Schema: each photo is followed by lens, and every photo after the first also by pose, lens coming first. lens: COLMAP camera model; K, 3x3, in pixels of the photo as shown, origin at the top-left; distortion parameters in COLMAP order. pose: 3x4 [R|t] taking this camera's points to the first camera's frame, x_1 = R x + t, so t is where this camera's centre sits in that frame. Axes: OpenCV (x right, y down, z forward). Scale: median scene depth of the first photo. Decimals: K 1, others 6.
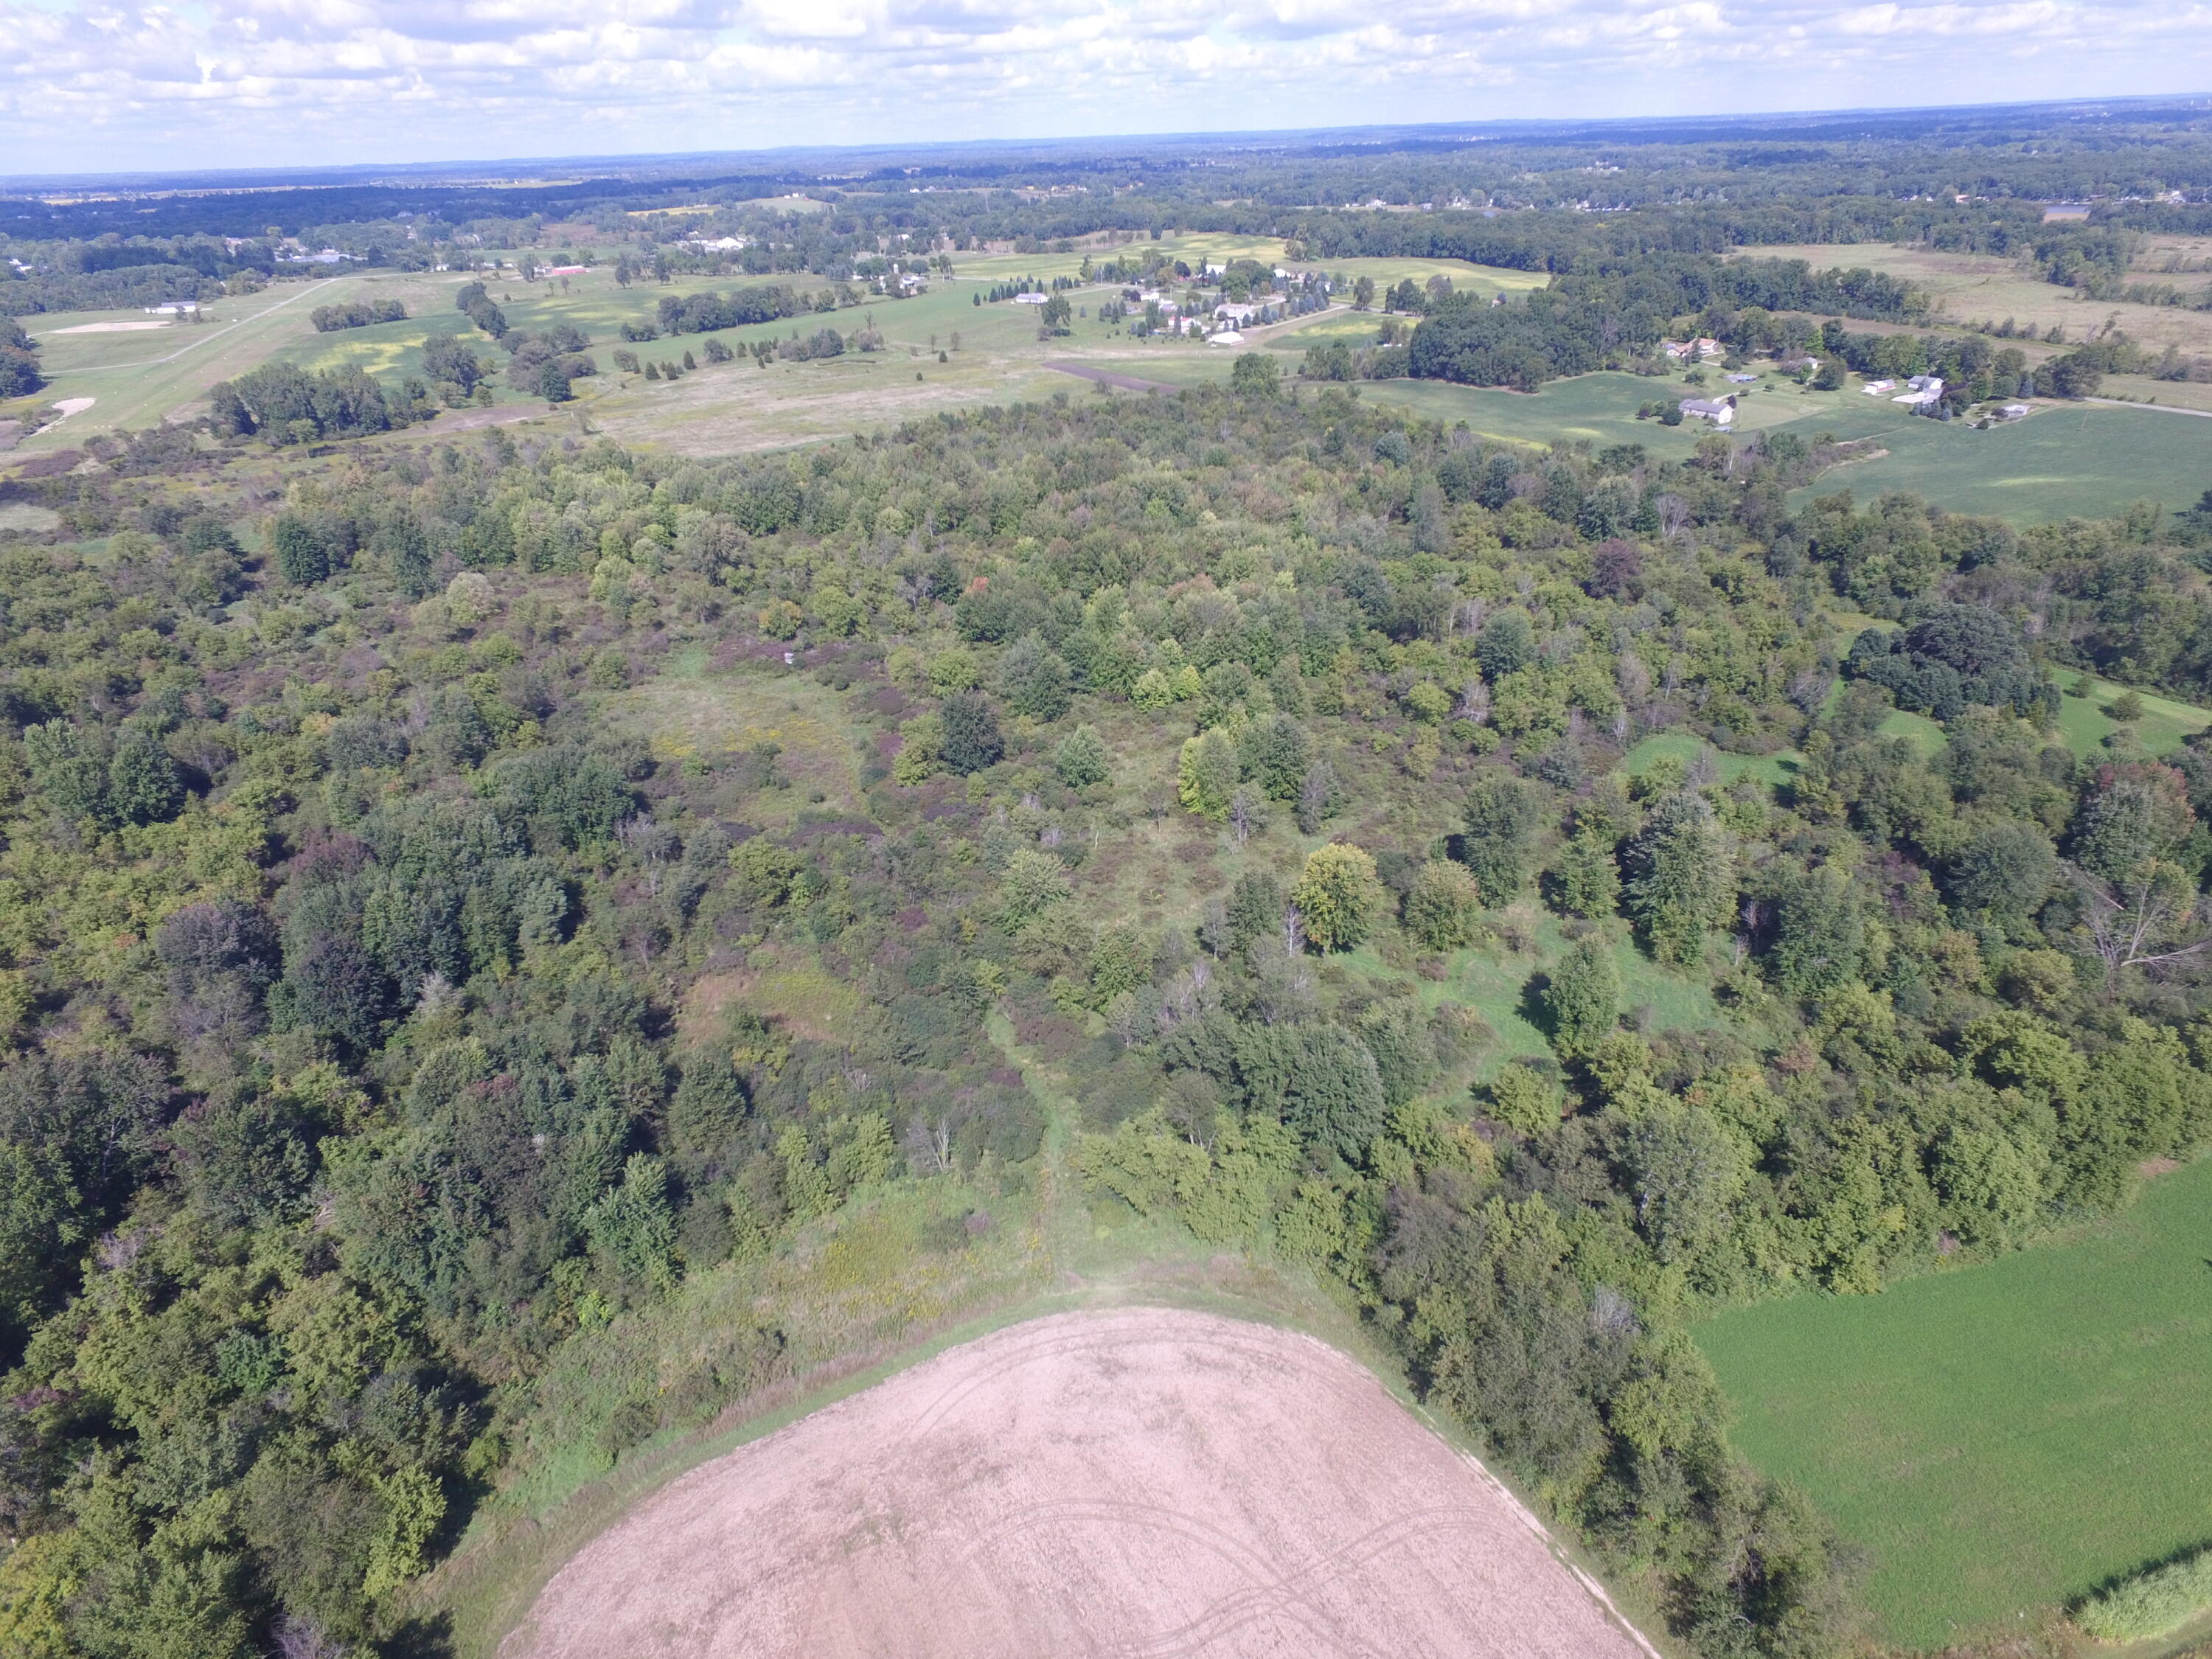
lens RADIAL K [[1284.8, 0, 1123.2], [0, 1284.8, 826.4], [0, 0, 1]] dist [-0.010383, 0.014022]
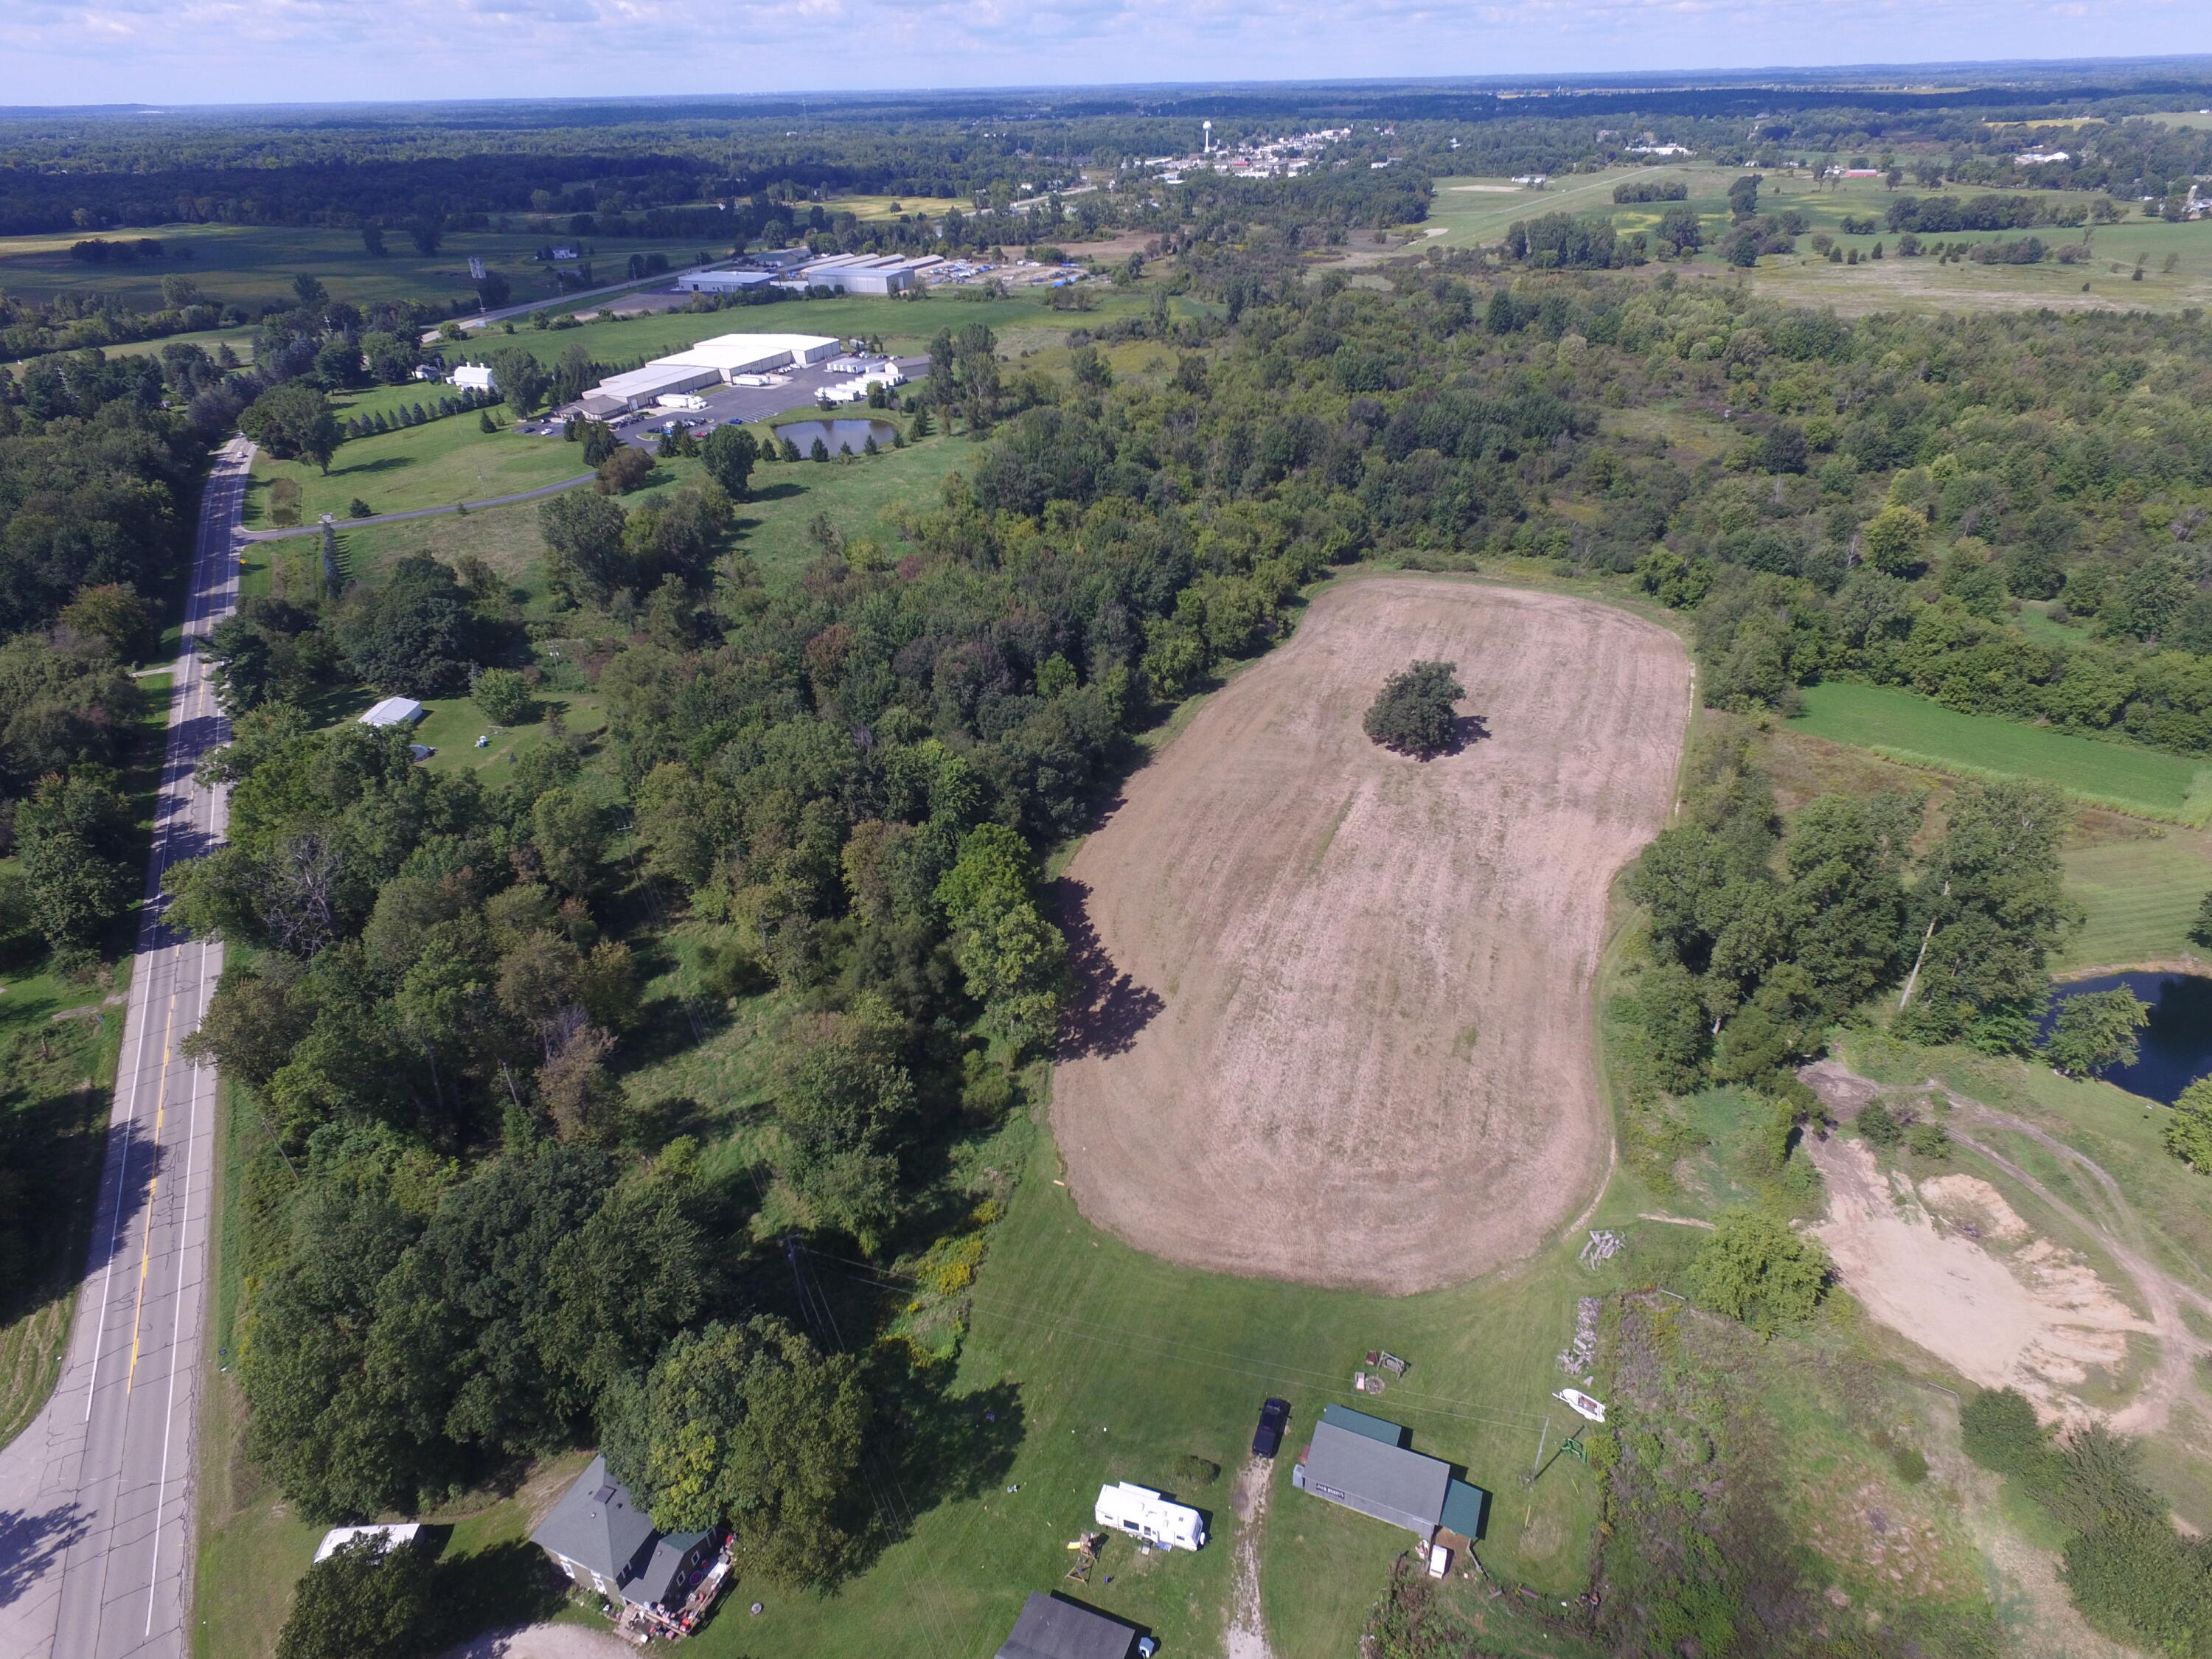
lens RADIAL K [[1284.8, 0, 1114.0], [0, 1284.8, 817.3], [0, 0, 1]] dist [-0.010383, 0.014022]
pose [[0.618086, 0.410706, -0.670292, 0.263751], [-0.375329, 0.903383, 0.207430, 0.135058], [0.690723, 0.123371, 0.712518, -0.267743]]
